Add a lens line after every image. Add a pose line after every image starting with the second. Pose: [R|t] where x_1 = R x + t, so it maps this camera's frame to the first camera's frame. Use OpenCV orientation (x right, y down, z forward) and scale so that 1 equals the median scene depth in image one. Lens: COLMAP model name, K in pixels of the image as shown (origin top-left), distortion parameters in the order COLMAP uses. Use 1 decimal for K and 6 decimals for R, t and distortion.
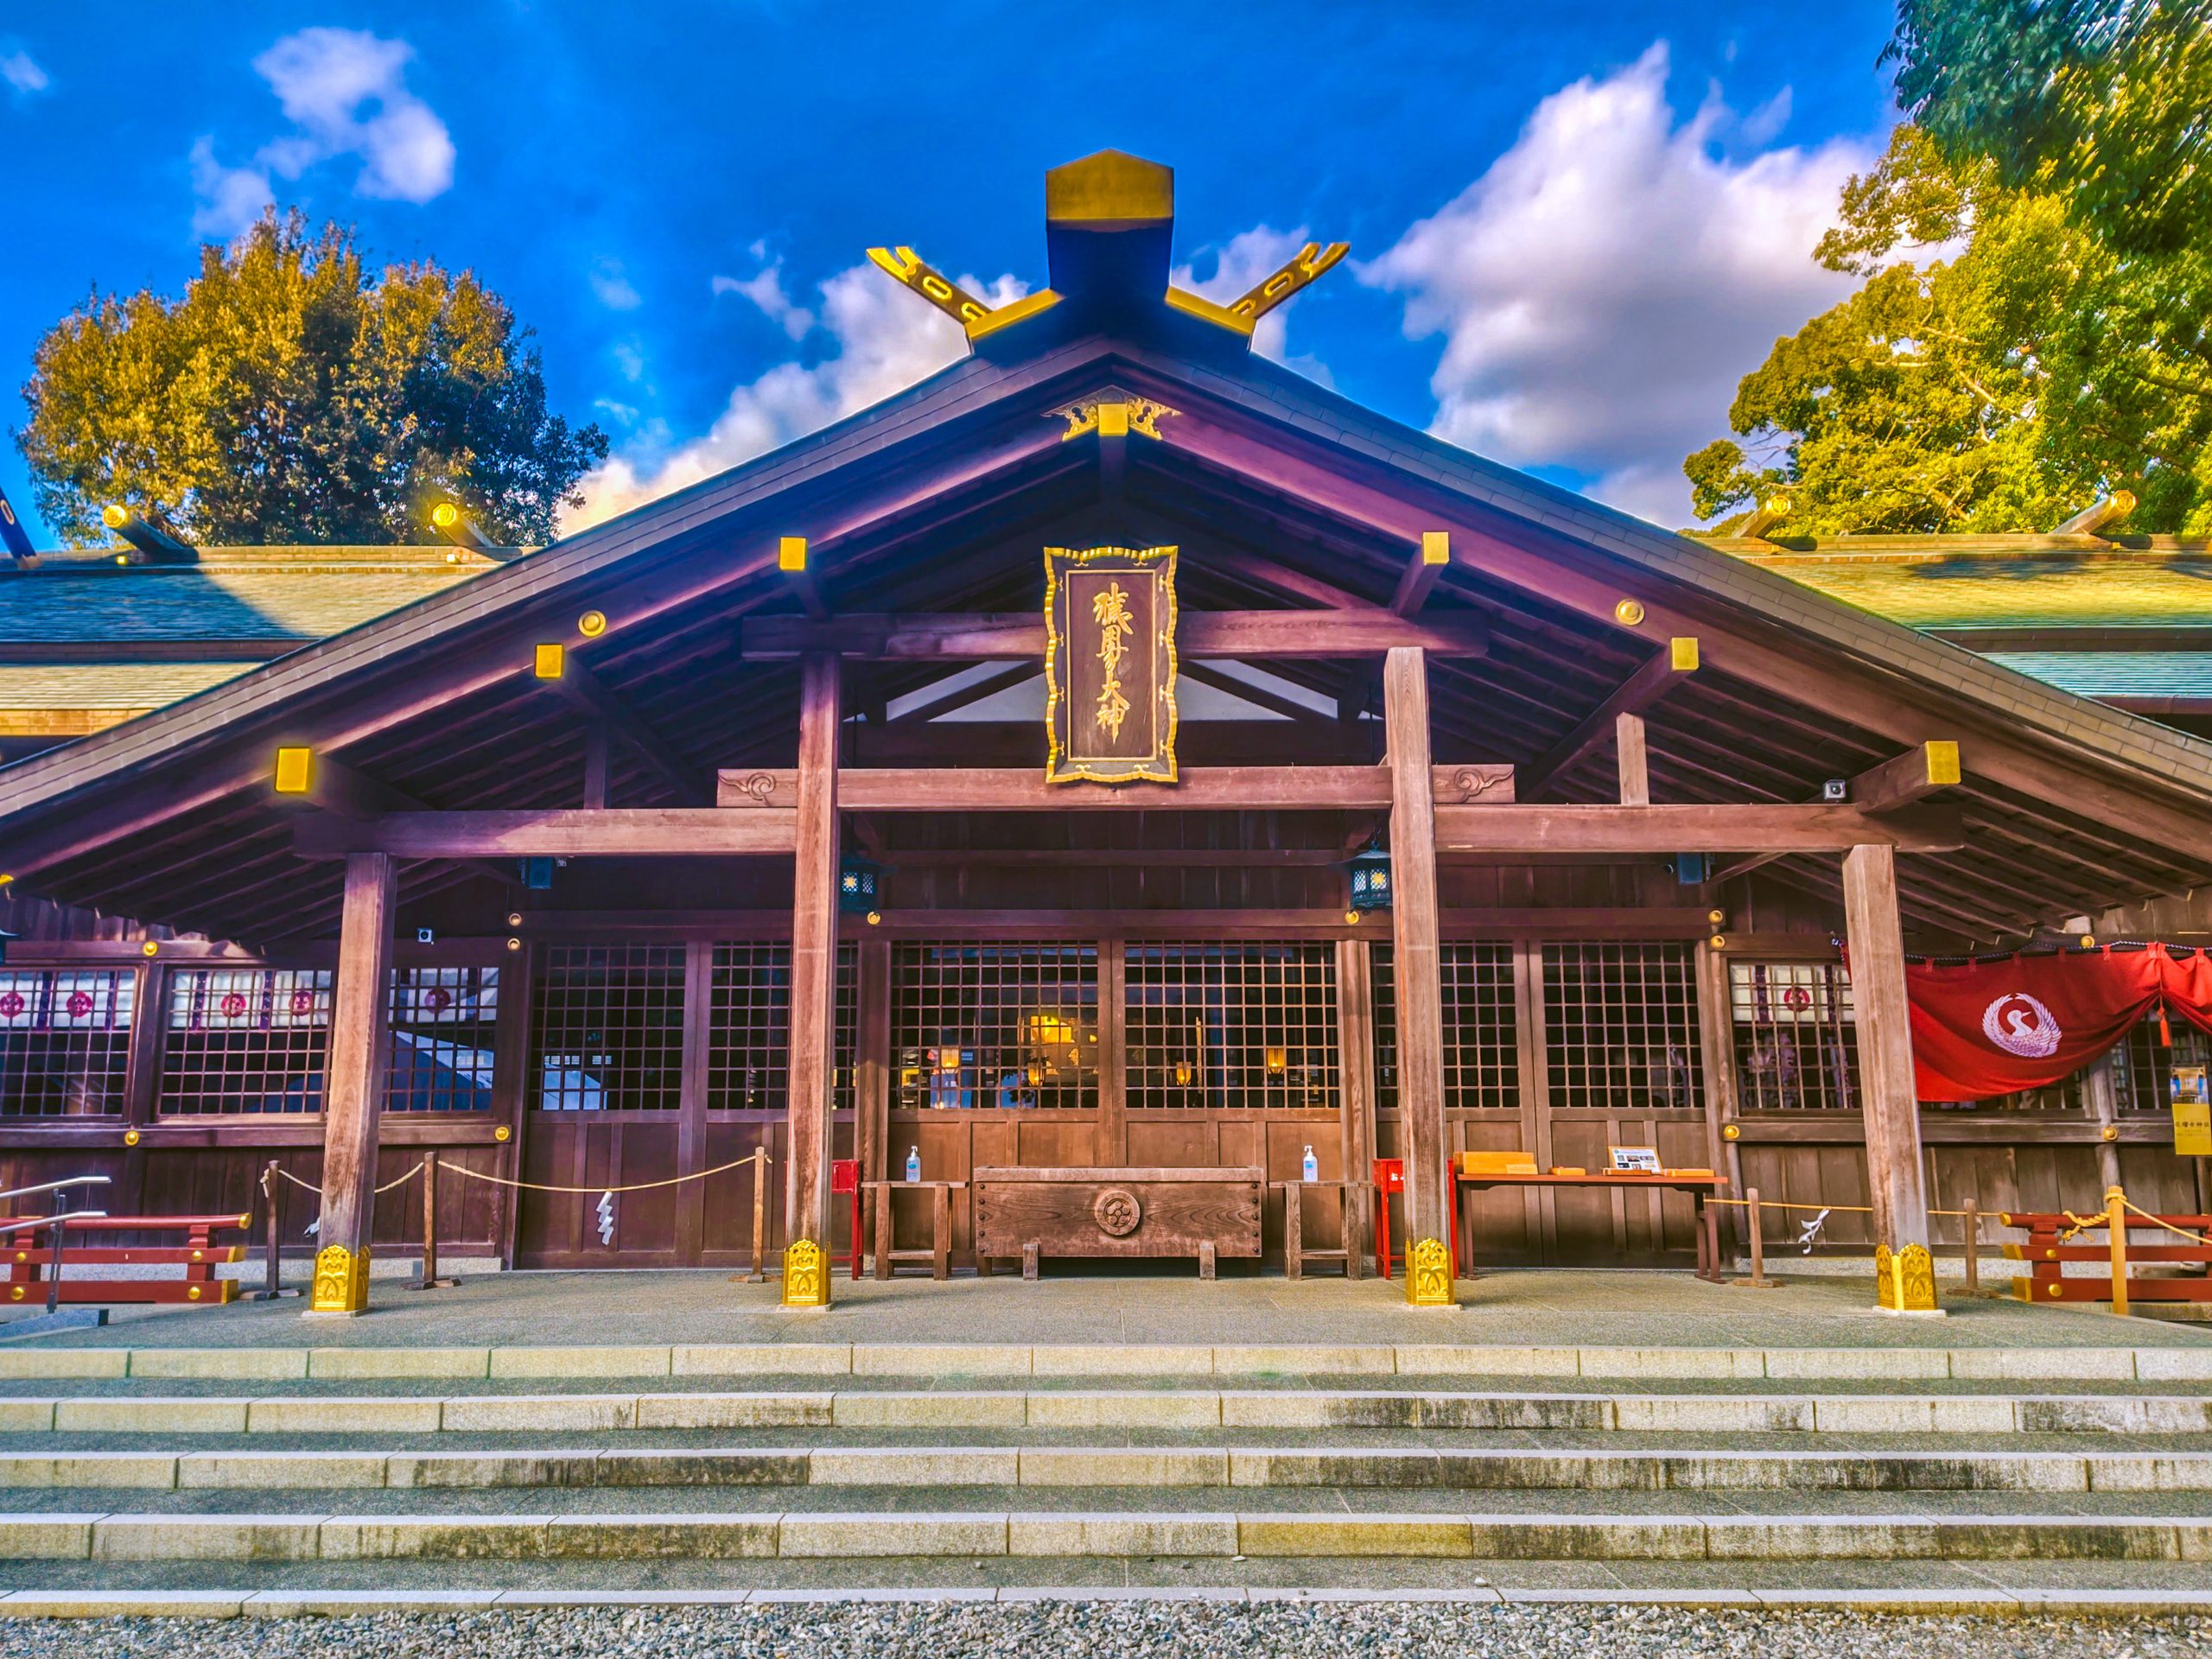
lens RADIAL K [[1744.2, 0, 1078.4], [0, 1744.2, 833.4], [0, 0, 1]] dist [-0.001346, -0.000381]
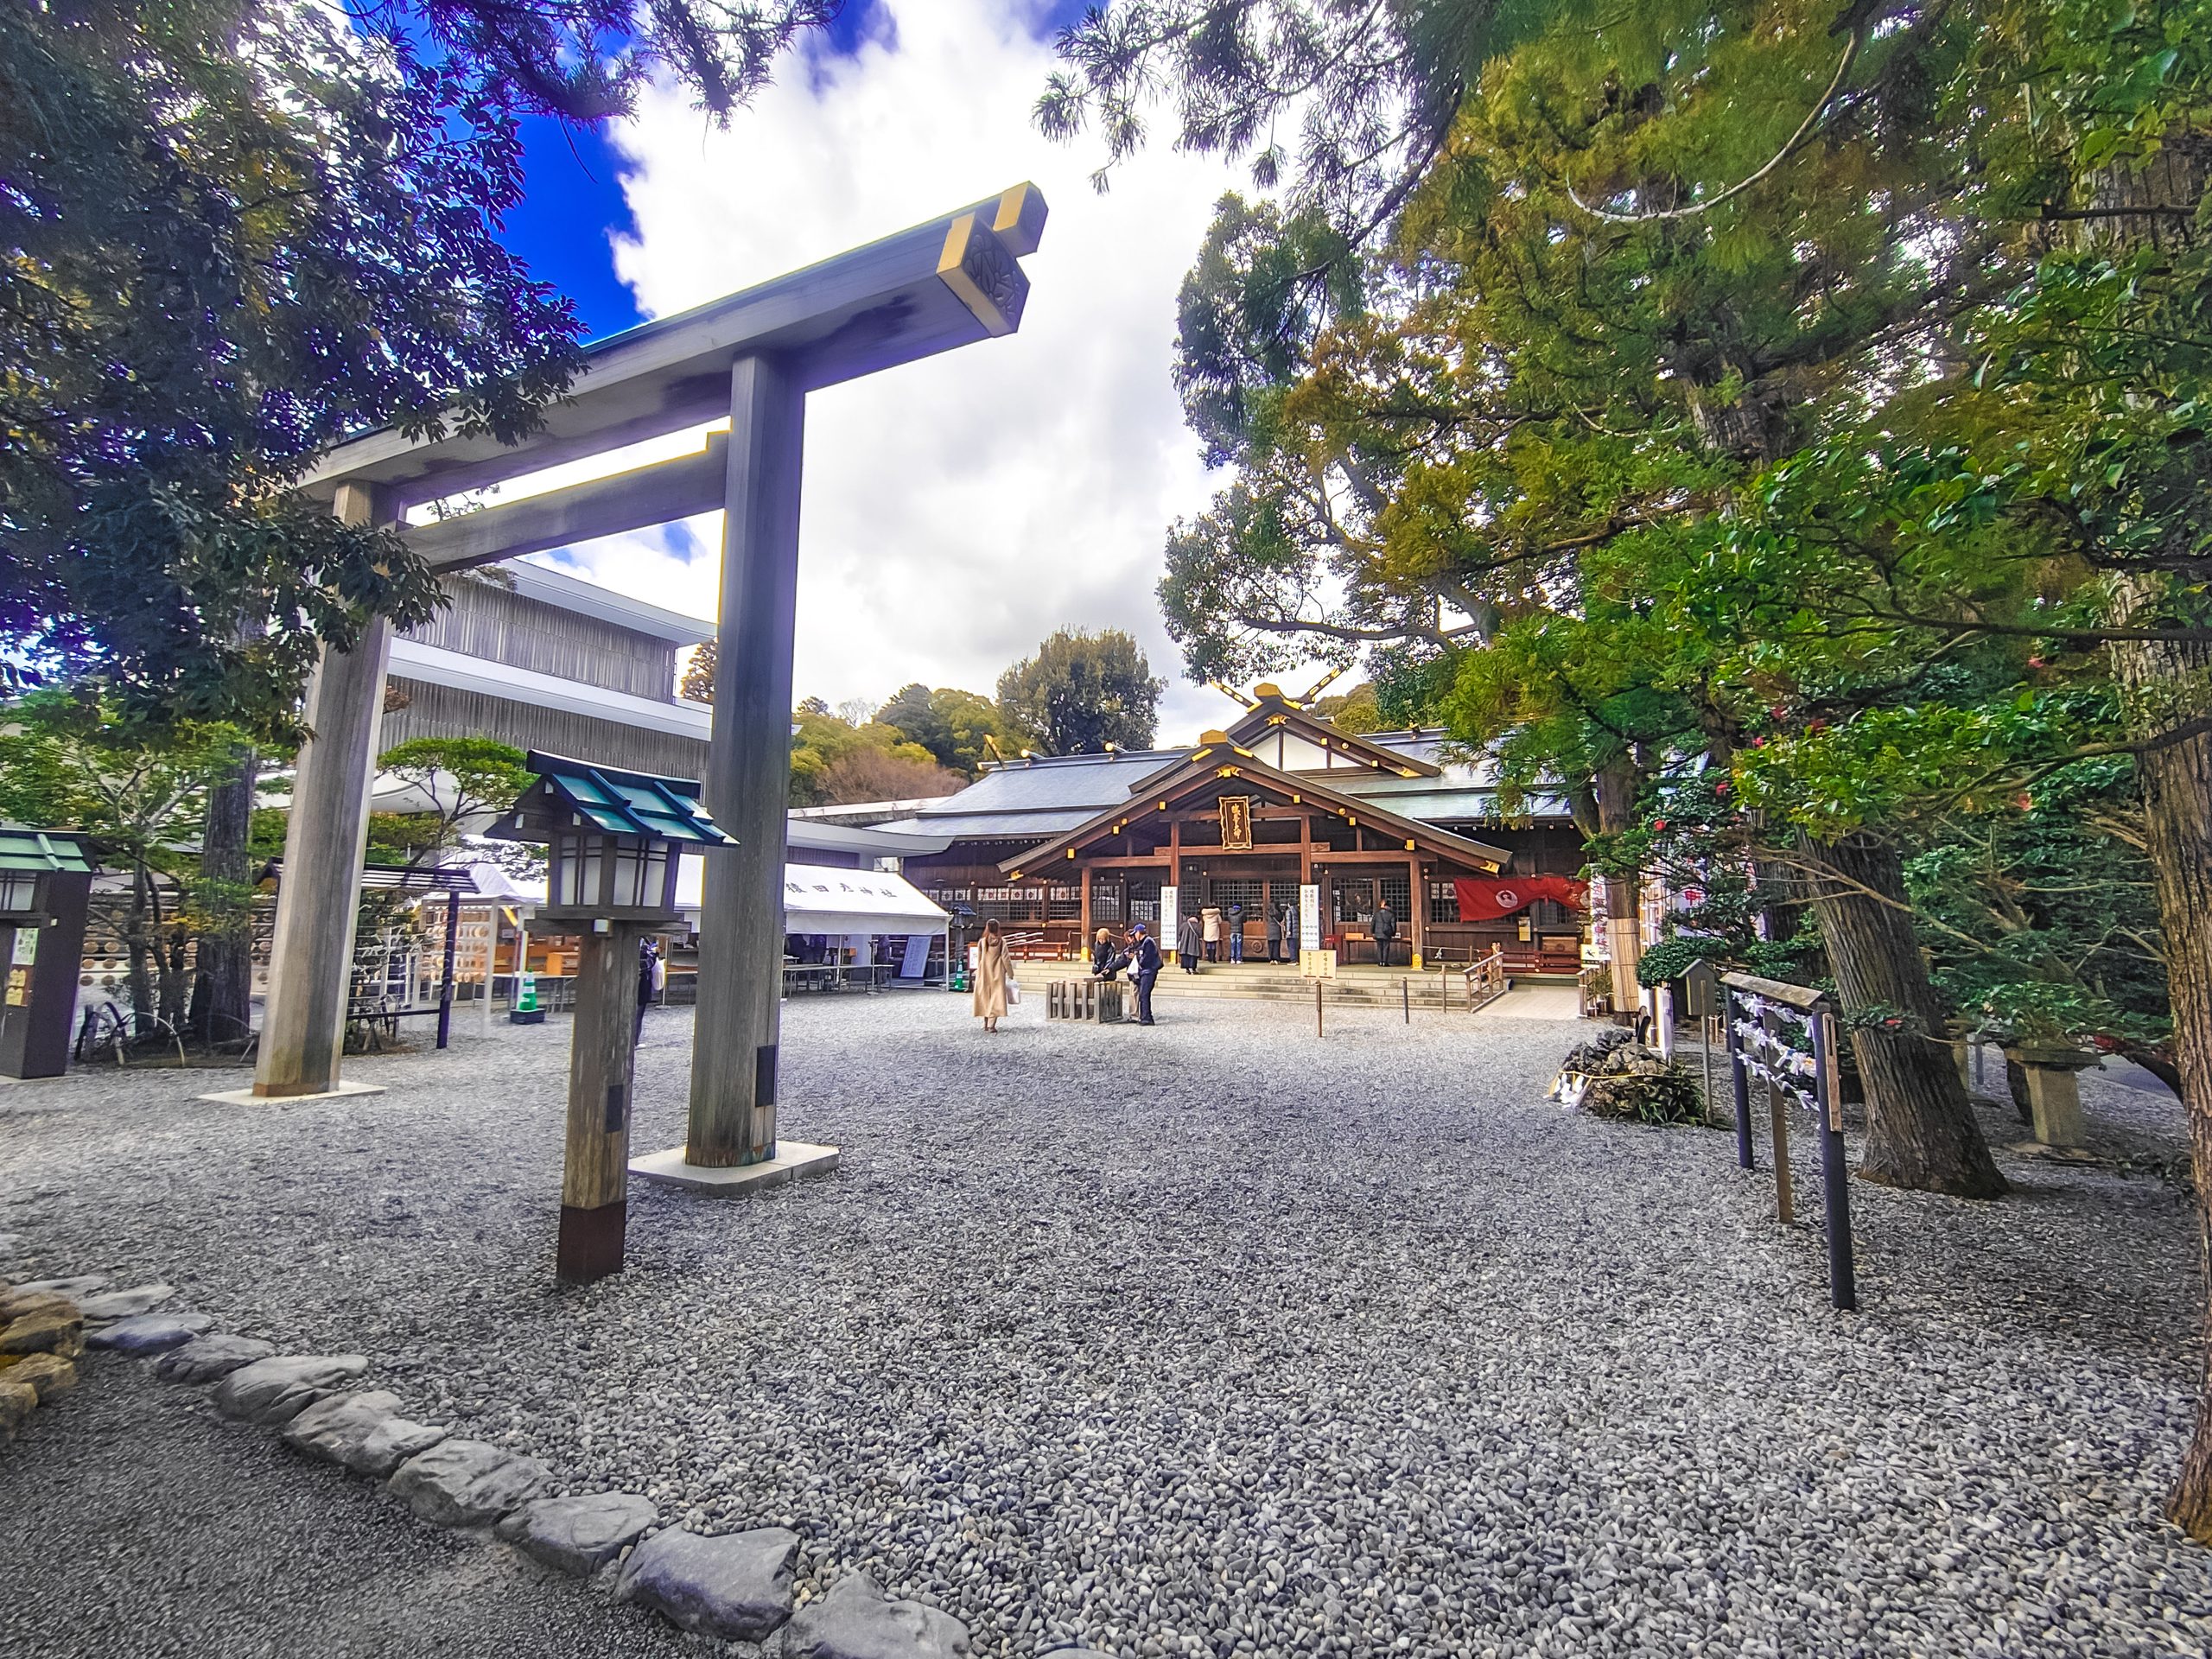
lens RADIAL K [[997.6, 0, 1106.0], [0, 997.6, 829.5], [0, 0, 1]] dist [0.000022, -0.000010]
pose [[0.914975, -0.026184, -0.402661, 0.700268], [0.055628, 0.996549, 0.061602, -0.240825], [0.399659, -0.078763, 0.913274, -1.372603]]
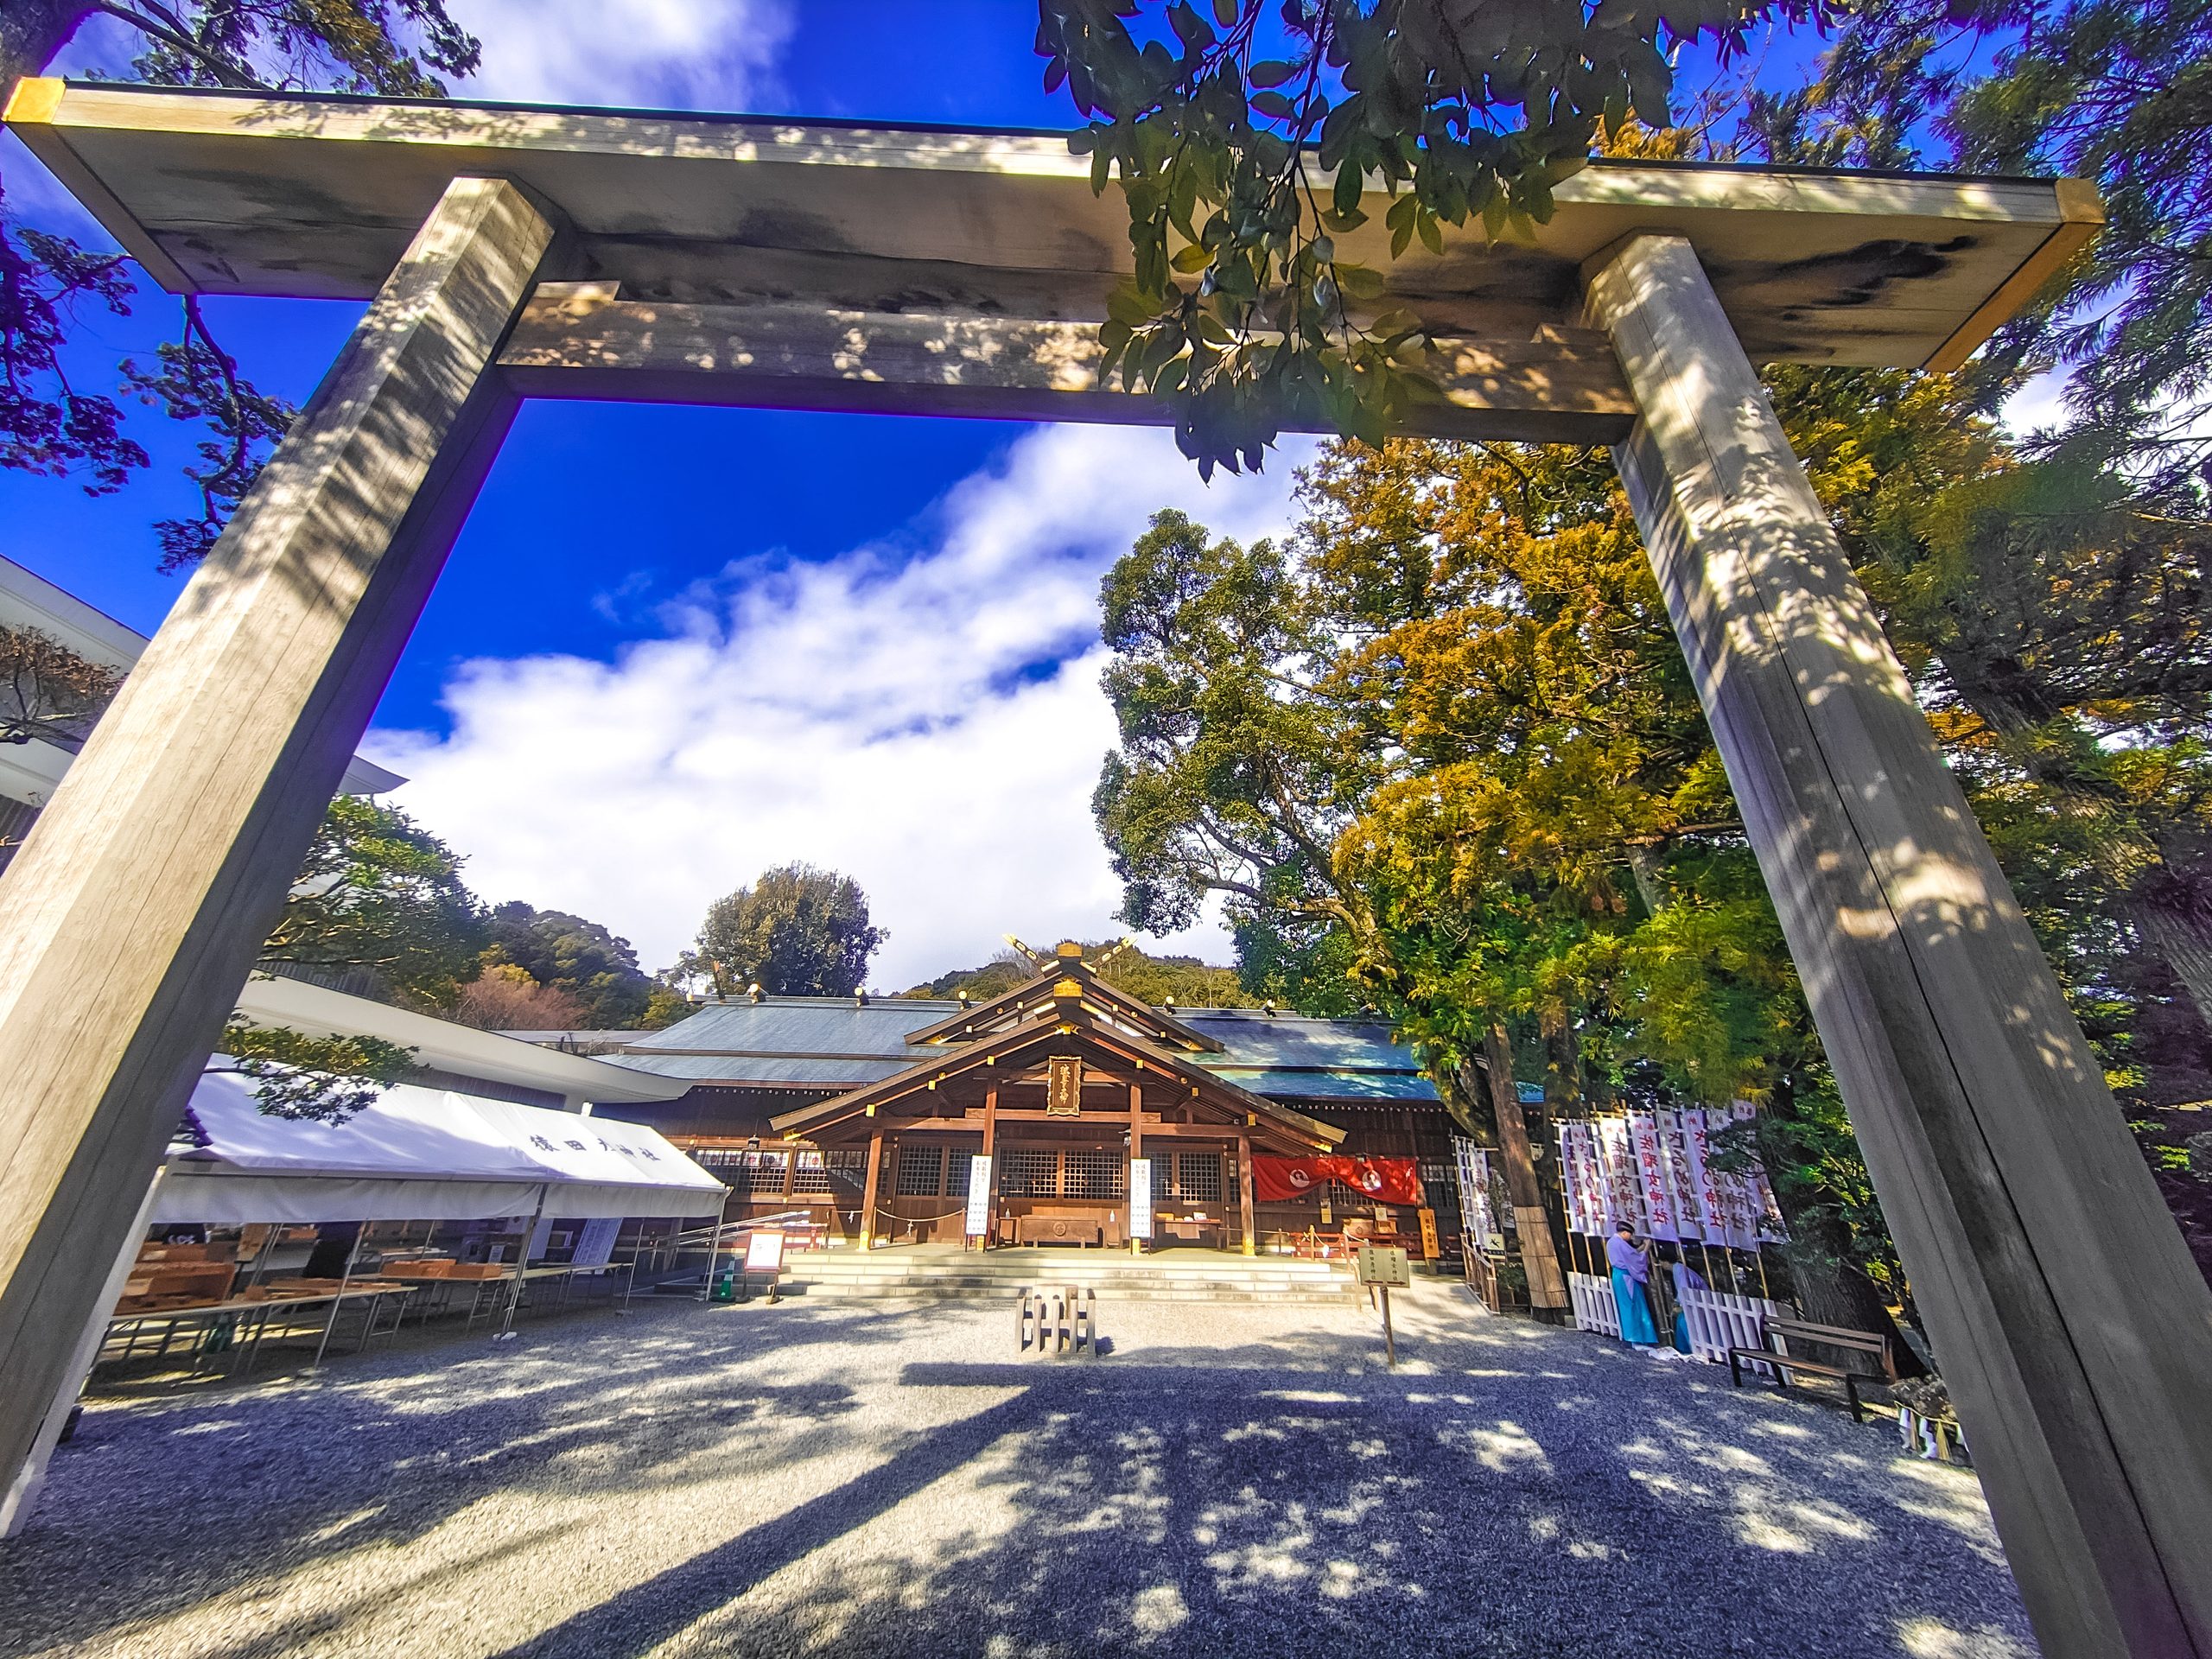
lens RADIAL K [[875.9, 0, 1106.0], [0, 875.9, 829.5], [0, 0, 1]] dist [-0.000678, -0.000041]
pose [[0.997391, 0.048337, 0.053614, -0.021767], [-0.034867, 0.972917, -0.228511, -0.204895], [-0.063207, 0.226046, 0.972064, -1.102282]]
